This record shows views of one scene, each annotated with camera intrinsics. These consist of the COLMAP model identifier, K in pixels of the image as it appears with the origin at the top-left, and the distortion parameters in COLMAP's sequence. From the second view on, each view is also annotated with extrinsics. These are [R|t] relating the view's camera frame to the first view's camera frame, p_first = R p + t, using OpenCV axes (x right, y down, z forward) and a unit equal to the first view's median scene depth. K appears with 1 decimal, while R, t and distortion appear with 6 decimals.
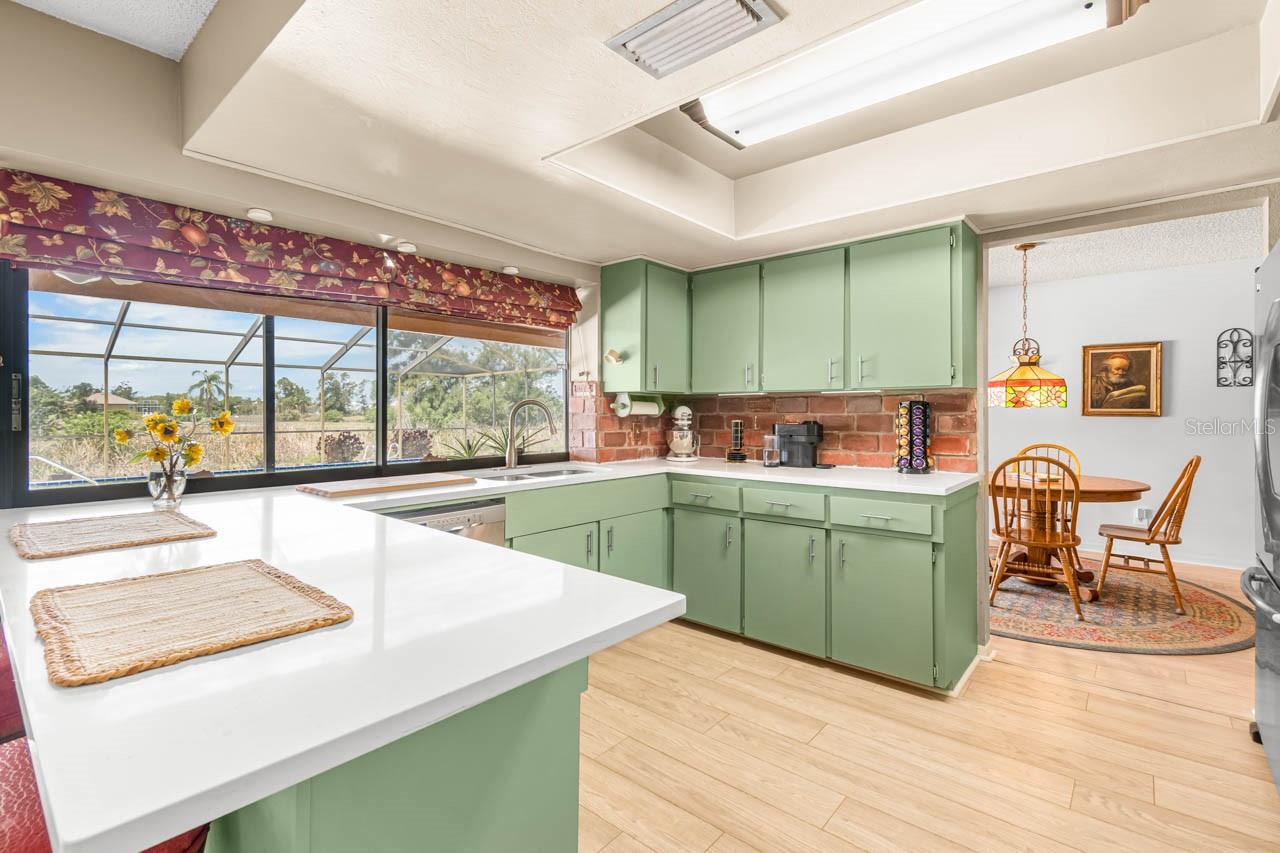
lens RADIAL K [[580.7, 0, 639.0], [0, 580.7, 414.2], [0, 0, 1]] dist [0.000948, 0.000337]
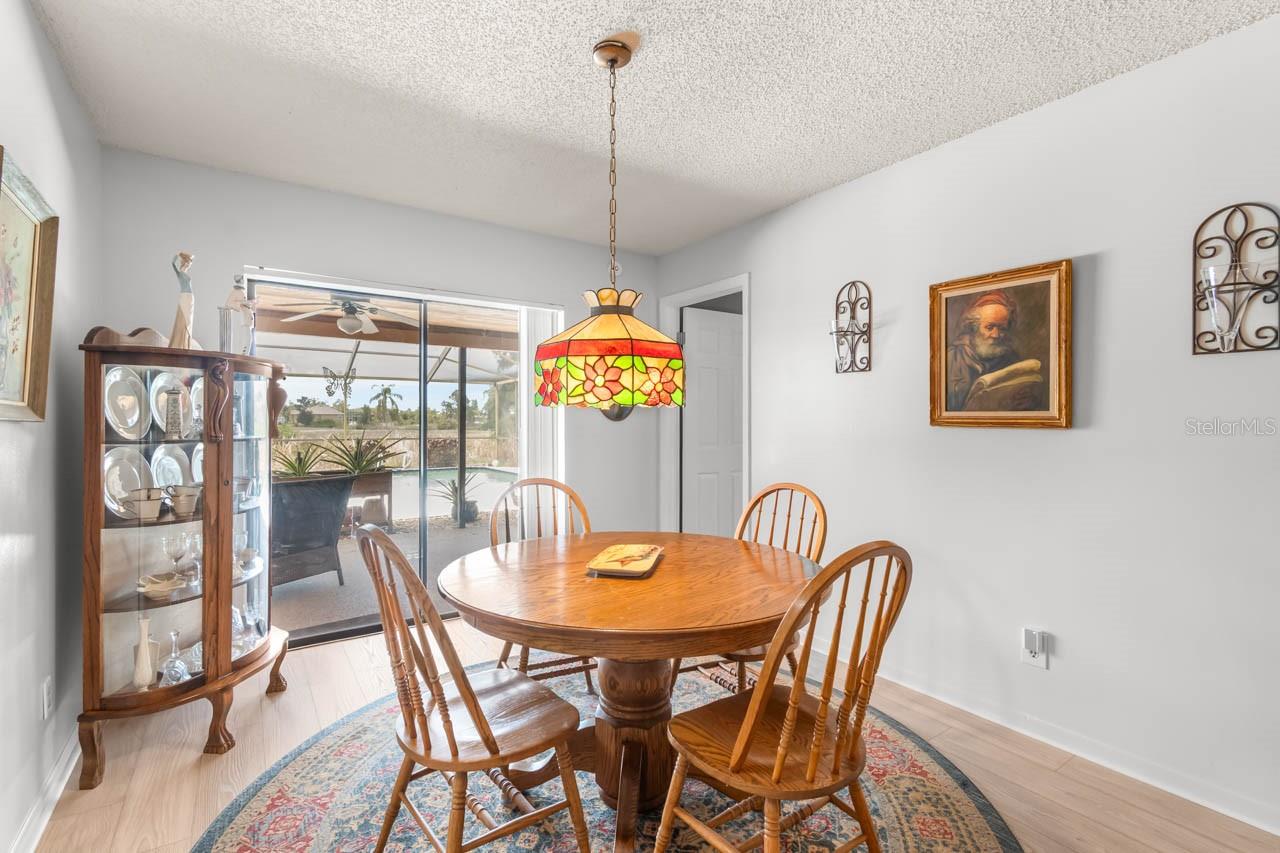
lens RADIAL K [[571.3, 0, 654.2], [0, 571.3, 421.5], [0, 0, 1]] dist [0.000377, 0.000260]
pose [[0.970905, 0.001559, -0.239461, 0.873855], [-0.002434, 0.999991, -0.003360, 0.001520], [0.239453, 0.003845, 0.970900, 0.630628]]
